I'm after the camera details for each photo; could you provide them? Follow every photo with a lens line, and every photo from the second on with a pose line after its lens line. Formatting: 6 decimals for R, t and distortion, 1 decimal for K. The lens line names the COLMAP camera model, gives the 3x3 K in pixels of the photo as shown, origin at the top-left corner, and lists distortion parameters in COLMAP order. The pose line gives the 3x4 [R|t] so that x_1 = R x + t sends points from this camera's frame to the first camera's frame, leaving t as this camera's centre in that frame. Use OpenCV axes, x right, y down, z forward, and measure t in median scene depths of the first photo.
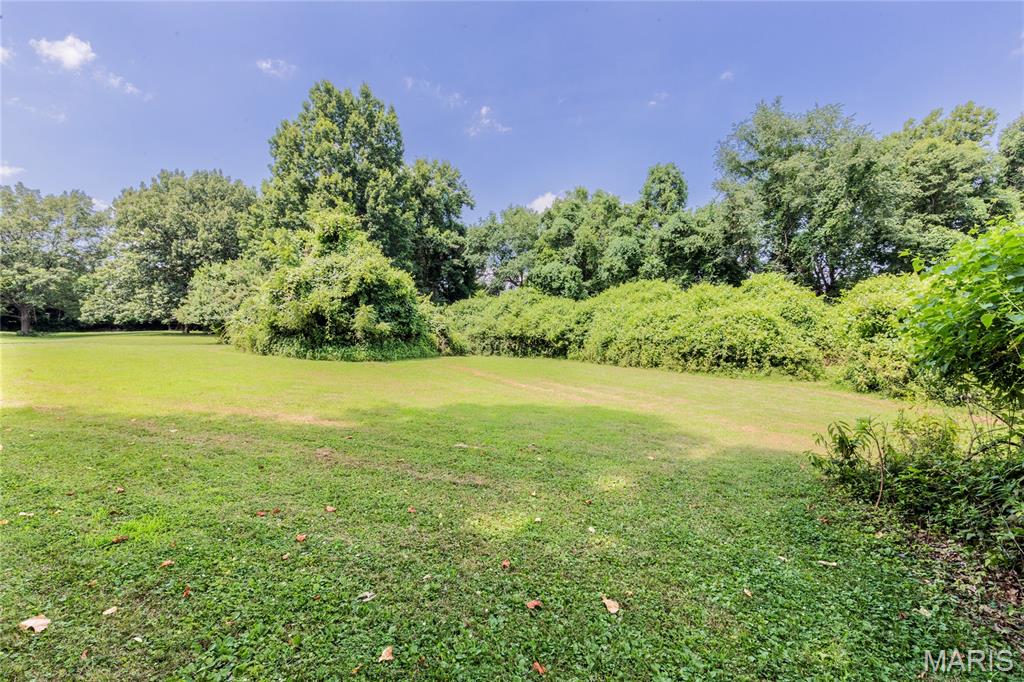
lens RADIAL K [[458.9, 0, 513.8], [0, 458.9, 343.2], [0, 0, 1]] dist [0.005695, -0.000354]
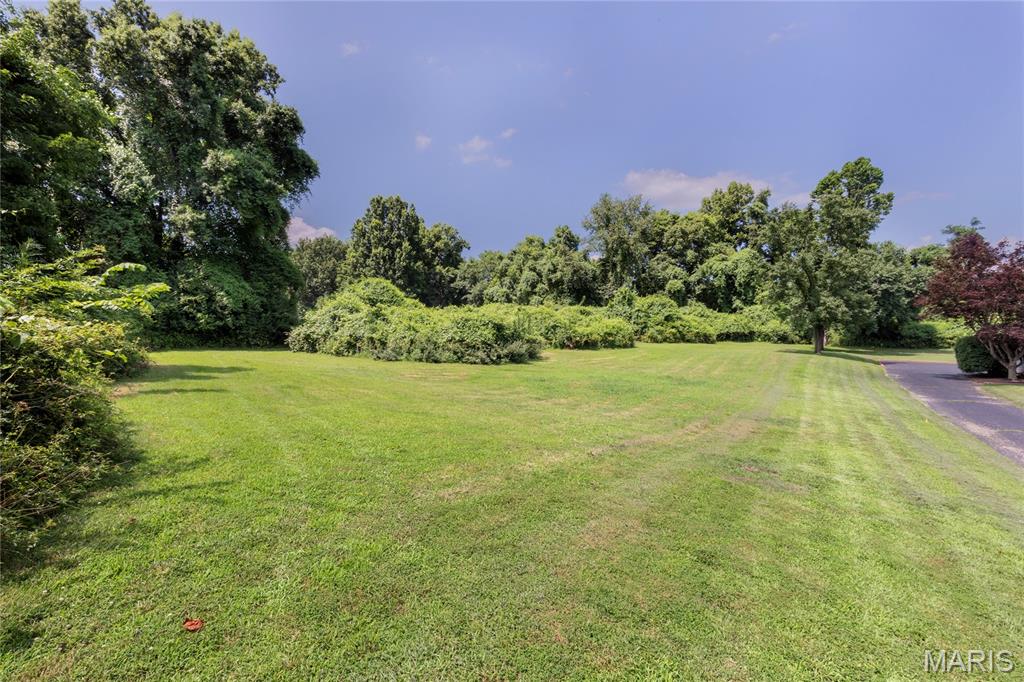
lens RADIAL K [[458.9, 0, 510.5], [0, 458.9, 338.3], [0, 0, 1]] dist [0.005695, -0.000354]
pose [[0.979145, -0.007557, -0.203020, 0.471484], [0.008538, 0.999956, 0.003958, 0.018302], [0.202981, -0.005609, 0.979167, -0.694762]]
